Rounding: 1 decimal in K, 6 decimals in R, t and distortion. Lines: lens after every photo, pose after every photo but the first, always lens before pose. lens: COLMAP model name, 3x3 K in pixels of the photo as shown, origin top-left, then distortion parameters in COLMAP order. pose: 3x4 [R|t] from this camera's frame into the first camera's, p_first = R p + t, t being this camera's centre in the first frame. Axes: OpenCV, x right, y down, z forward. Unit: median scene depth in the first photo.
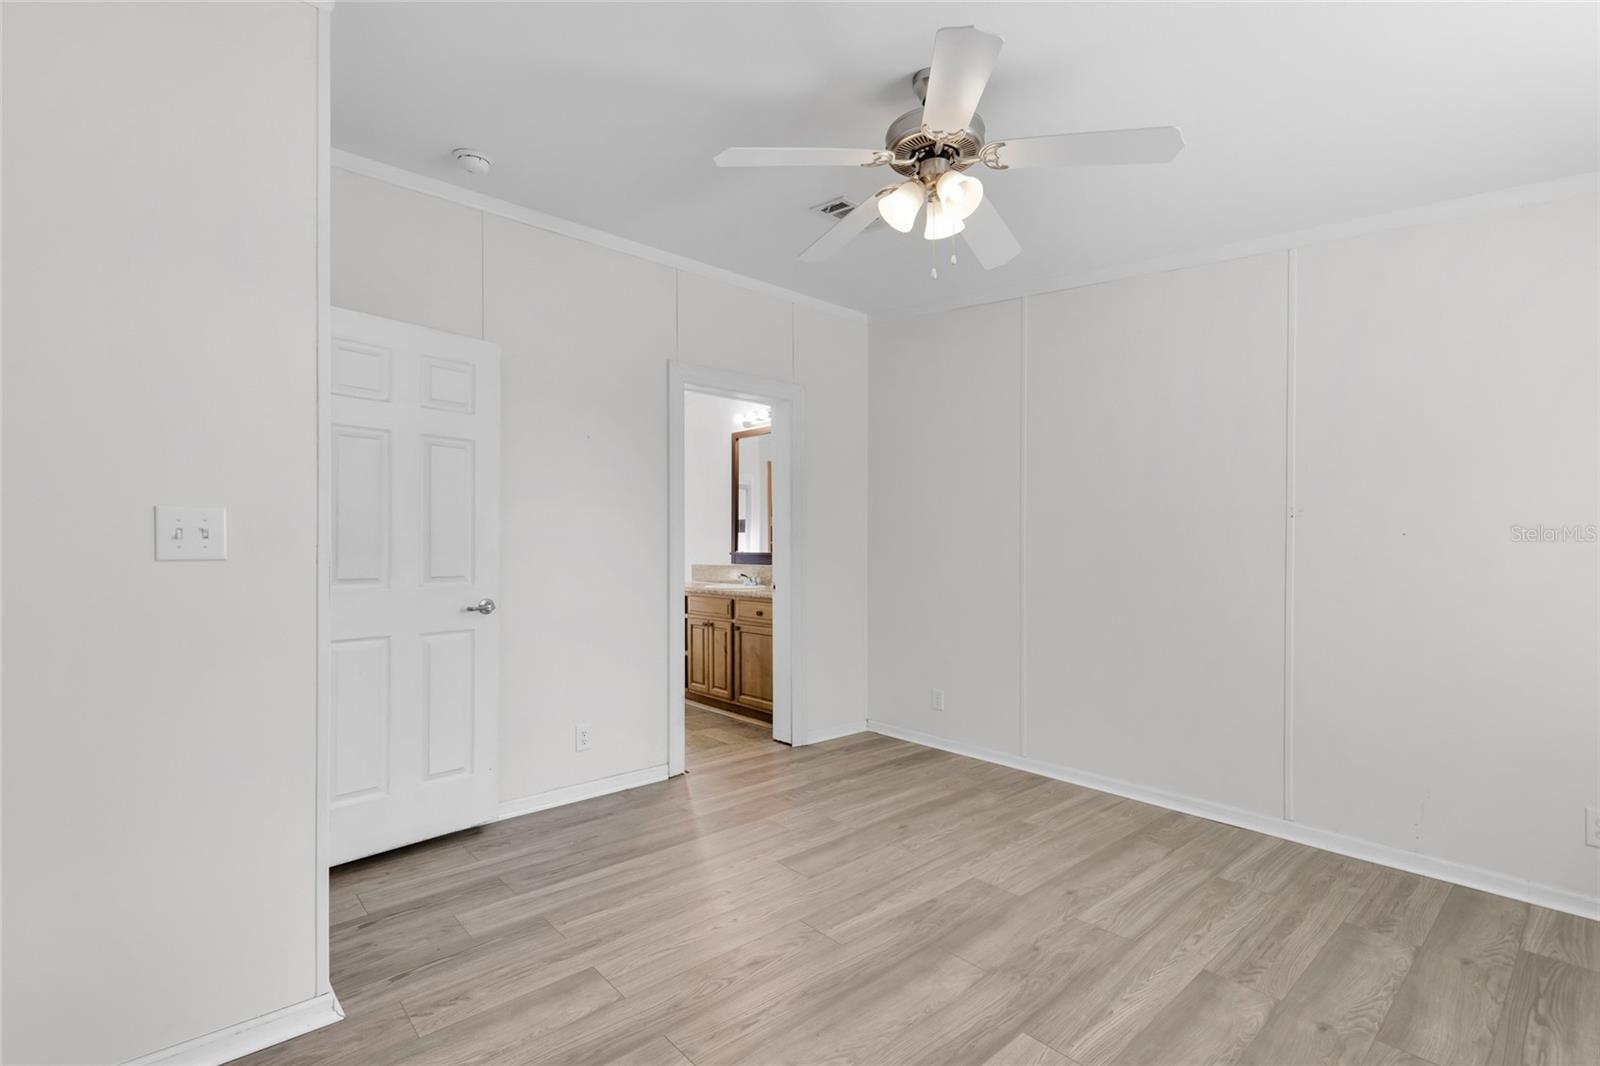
lens RADIAL K [[731.5, 0, 795.5], [0, 731.5, 545.6], [0, 0, 1]] dist [0.001980, 0.000055]
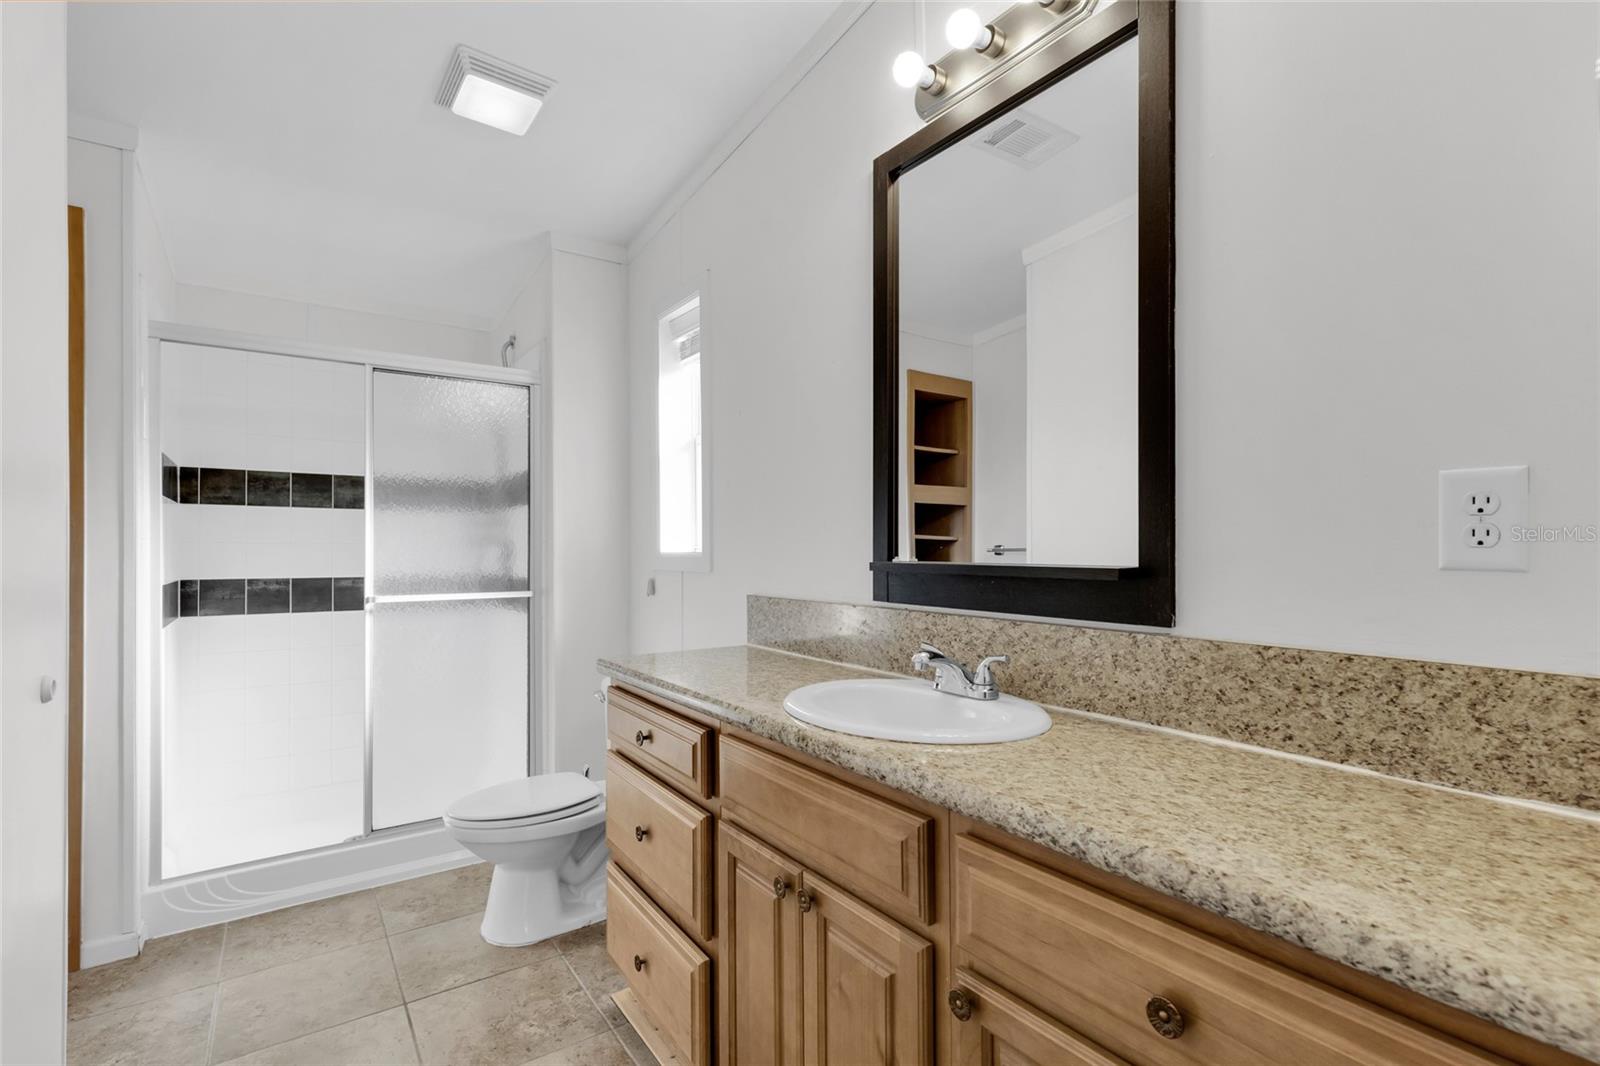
lens RADIAL K [[724.9, 0, 802.5], [0, 724.9, 545.9], [0, 0, 1]] dist [0.003243, 0.000511]
pose [[0.992484, -0.010611, -0.121913, -0.057893], [0.008839, 0.999847, -0.015070, 0.004730], [0.122054, 0.013879, 0.992426, 0.501307]]
